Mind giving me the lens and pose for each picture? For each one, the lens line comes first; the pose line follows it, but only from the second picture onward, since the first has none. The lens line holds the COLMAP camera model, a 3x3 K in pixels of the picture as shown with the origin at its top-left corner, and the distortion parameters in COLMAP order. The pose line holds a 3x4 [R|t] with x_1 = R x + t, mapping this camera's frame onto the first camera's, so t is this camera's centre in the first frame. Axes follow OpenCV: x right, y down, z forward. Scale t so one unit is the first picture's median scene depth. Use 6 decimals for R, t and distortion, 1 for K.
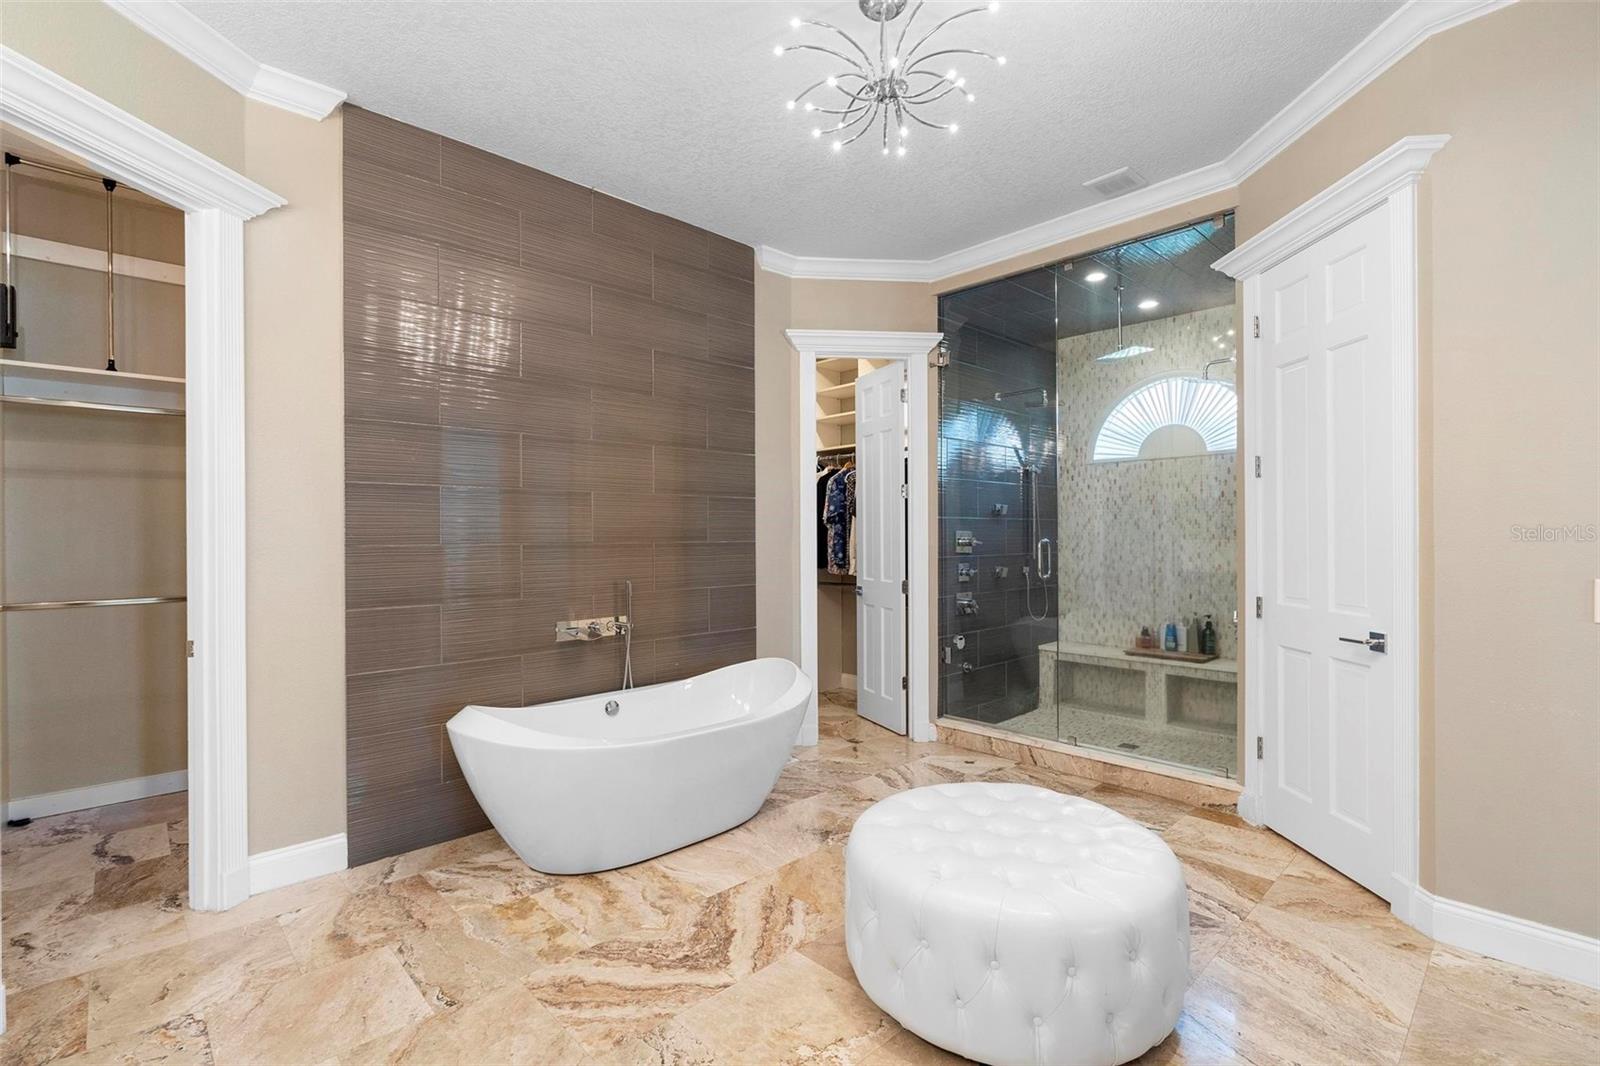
lens RADIAL K [[717.7, 0, 796.7], [0, 717.7, 537.9], [0, 0, 1]] dist [-0.002147, -0.000018]
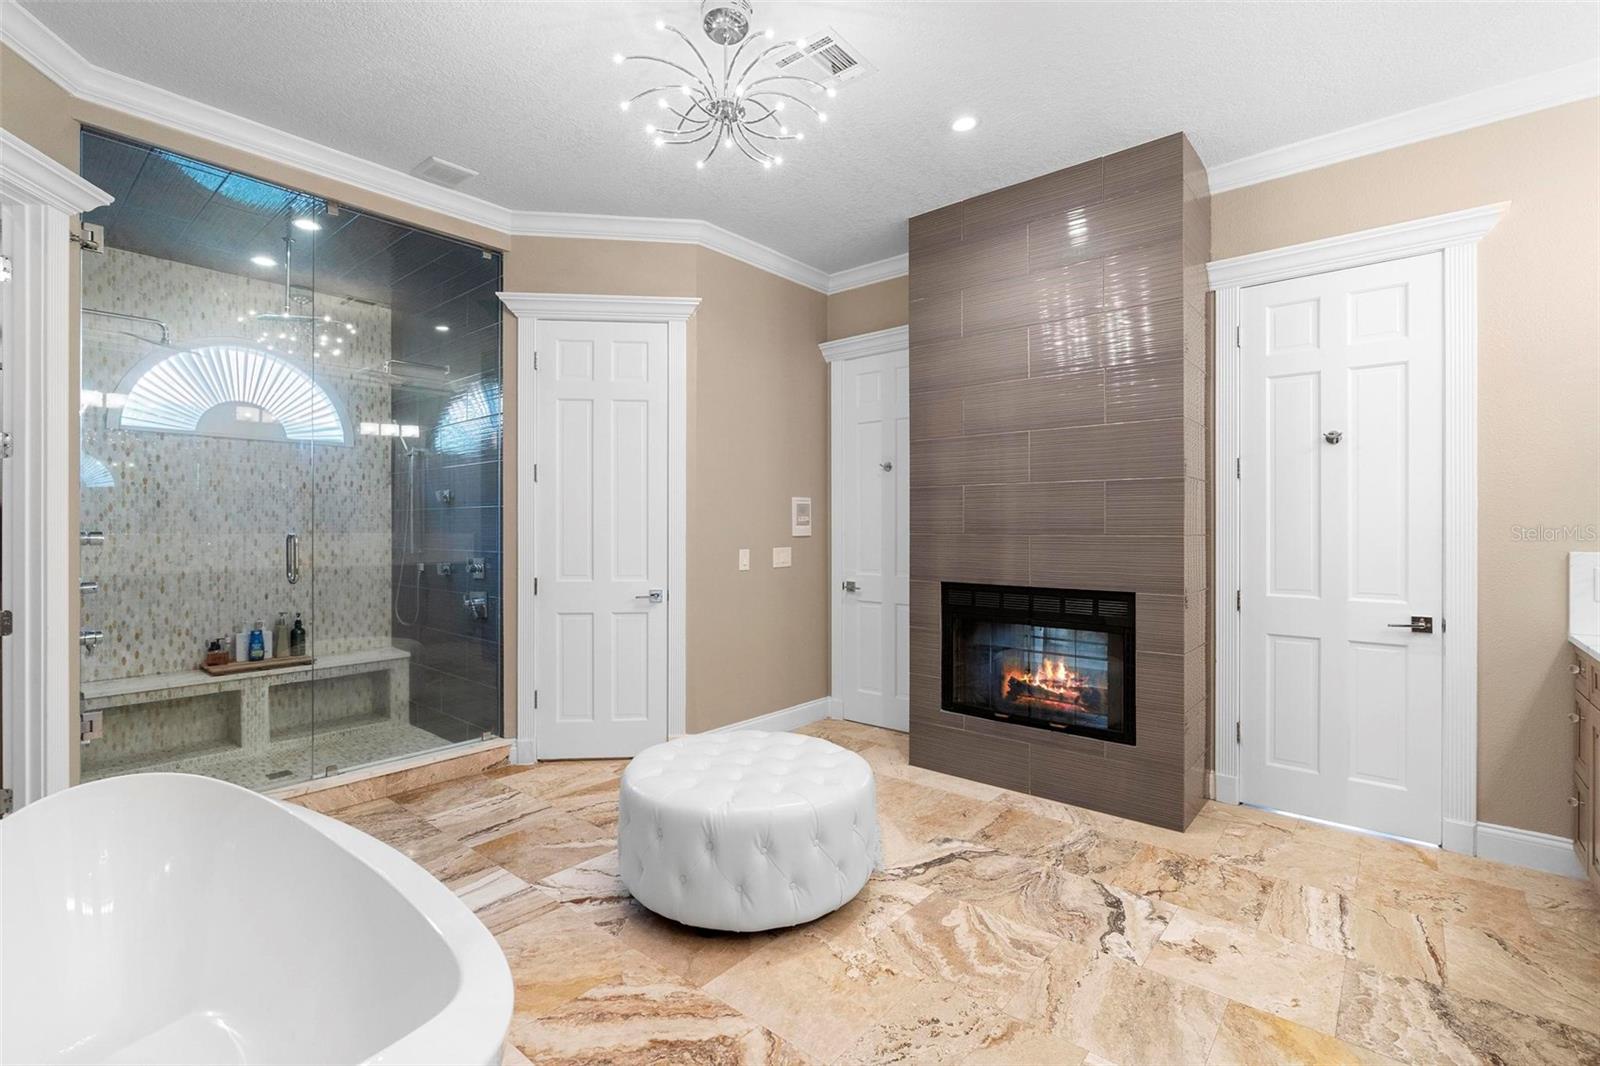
lens RADIAL K [[728.0, 0, 778.5], [0, 728.0, 525.7], [0, 0, 1]] dist [-0.003076, 0.000295]
pose [[-0.088209, 0.006355, 0.996082, -0.629568], [0.002962, 0.999977, -0.006117, 0.000632], [-0.996098, 0.002411, -0.088226, 0.669015]]
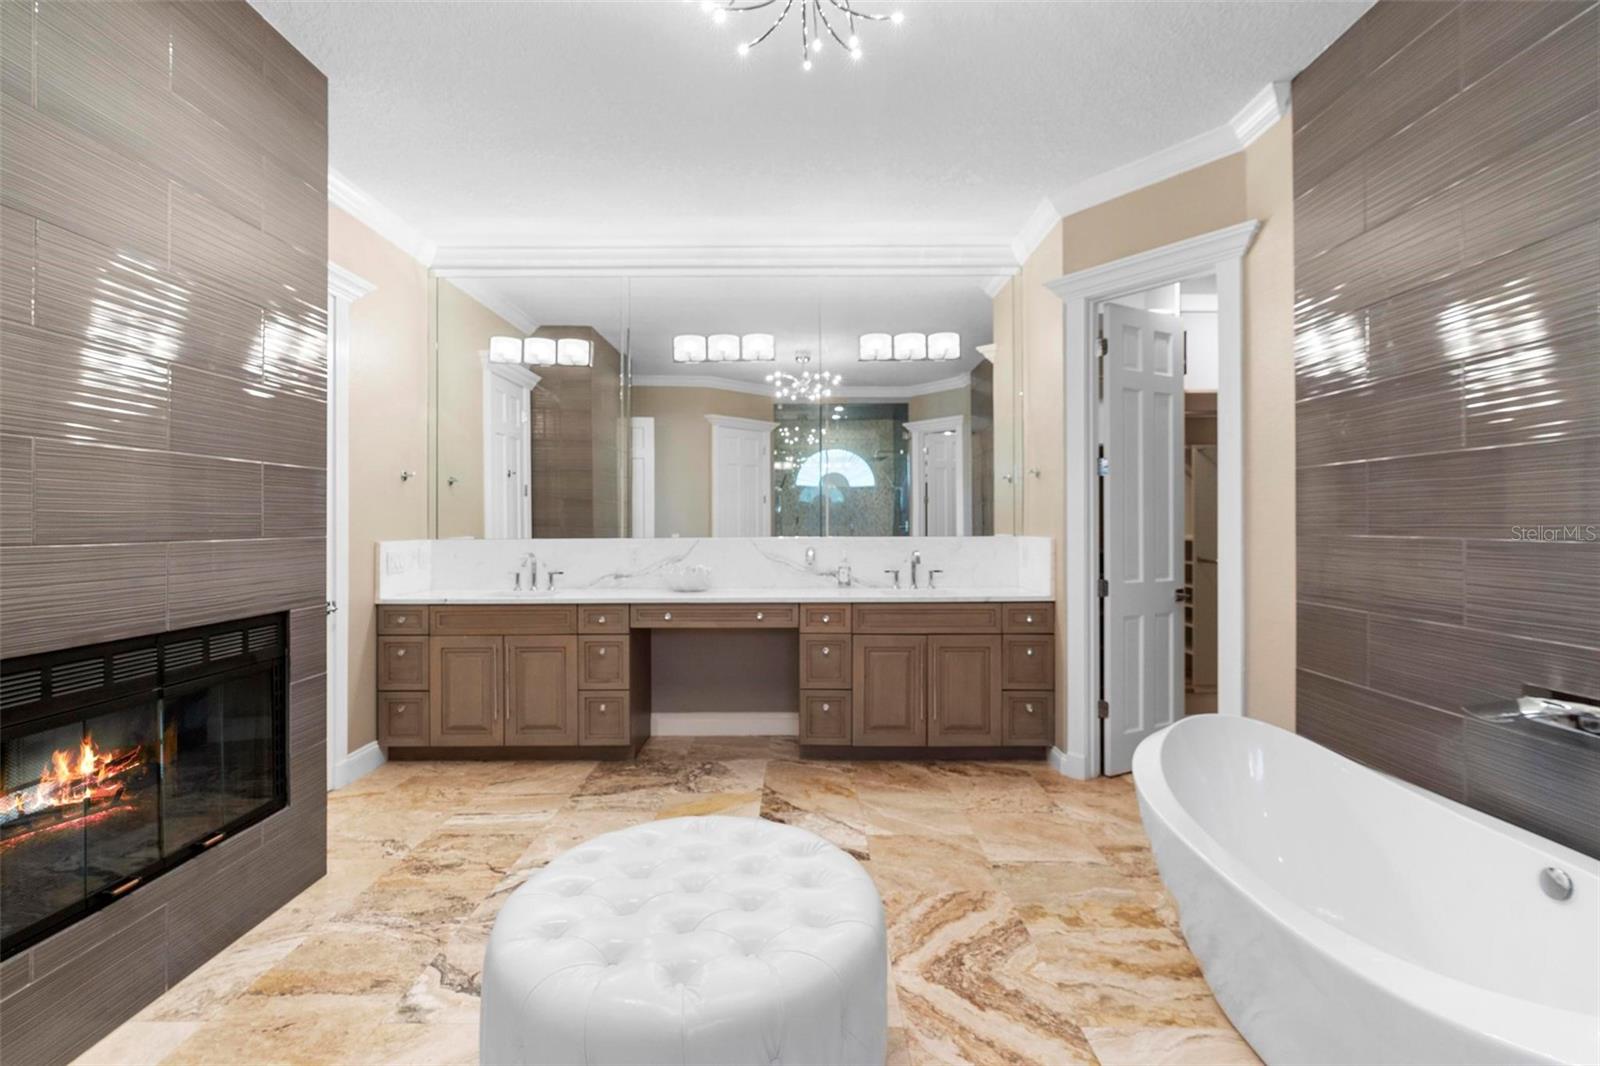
lens RADIAL K [[724.2, 0, 800.2], [0, 724.2, 516.9], [0, 0, 1]] dist [-0.002261, 0.000855]
pose [[-0.690698, 0.000643, -0.723143, 0.470649], [0.001301, 0.999999, -0.000353, -0.011843], [0.723142, -0.001185, -0.690699, 1.019667]]
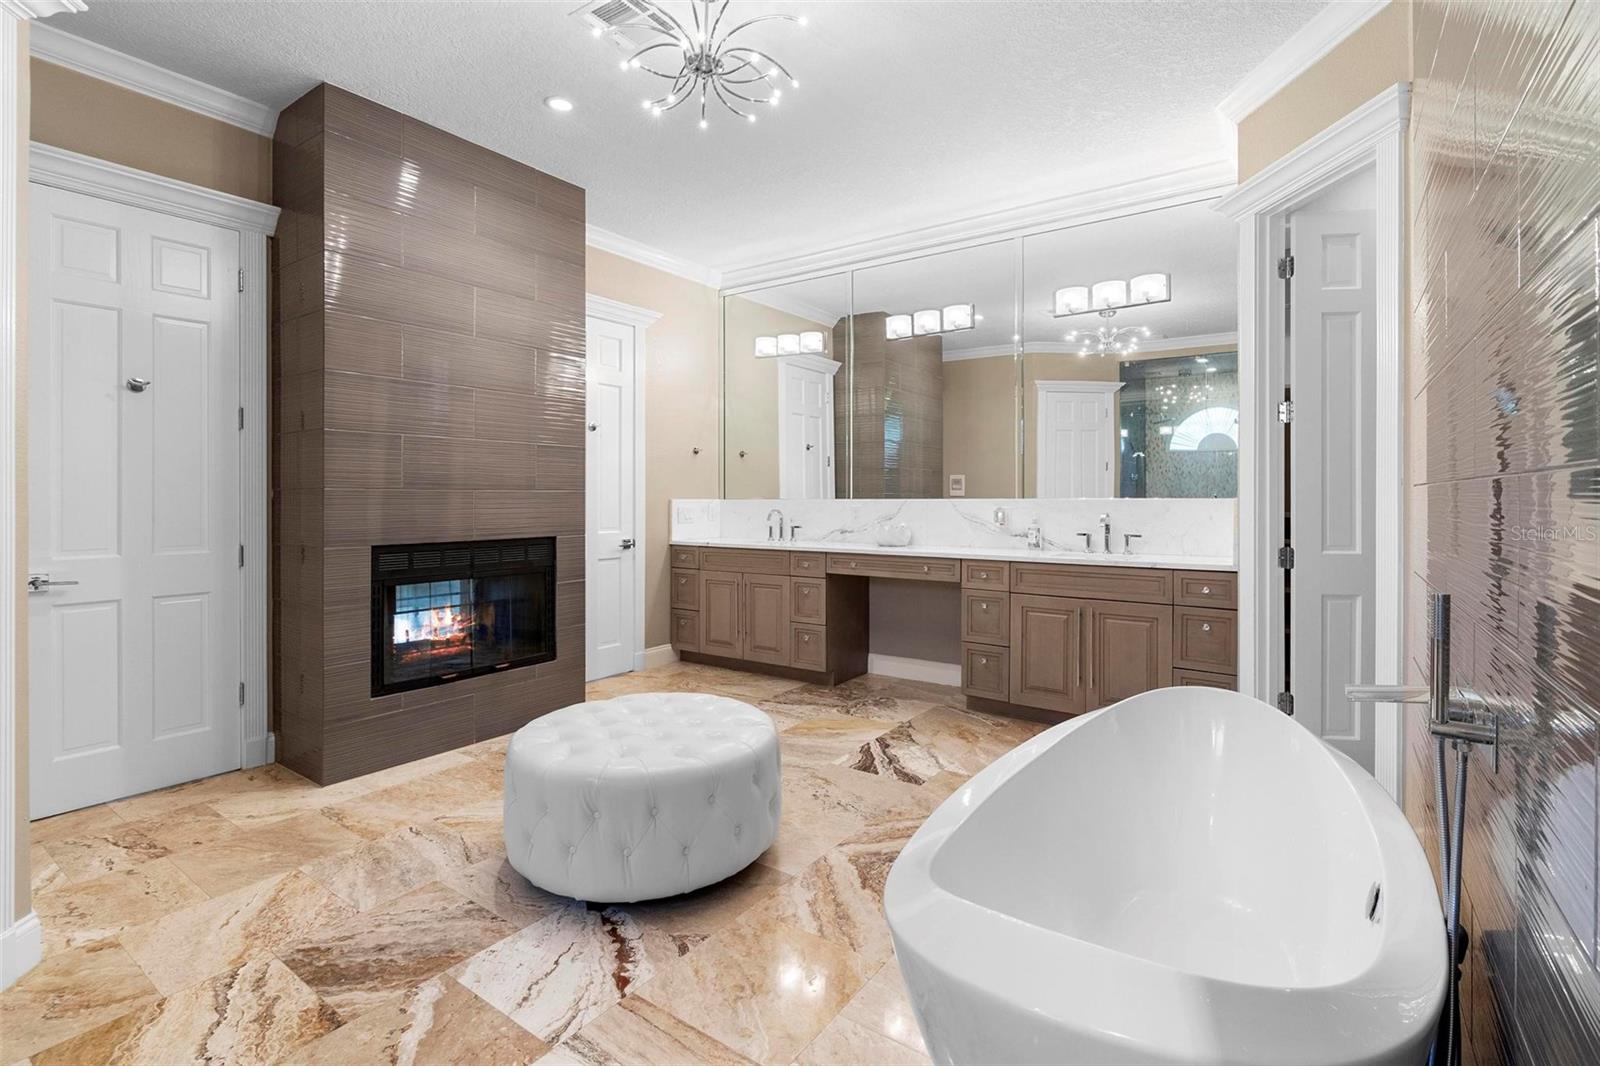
lens RADIAL K [[750.1, 0, 809.0], [0, 750.1, 493.7], [0, 0, 1]] dist [-0.001782, 0.000026]
pose [[-0.979419, 0.002224, -0.201824, 0.133196], [0.002165, 0.999998, 0.000512, 0.014724], [0.201824, 0.000064, -0.979422, 1.409785]]
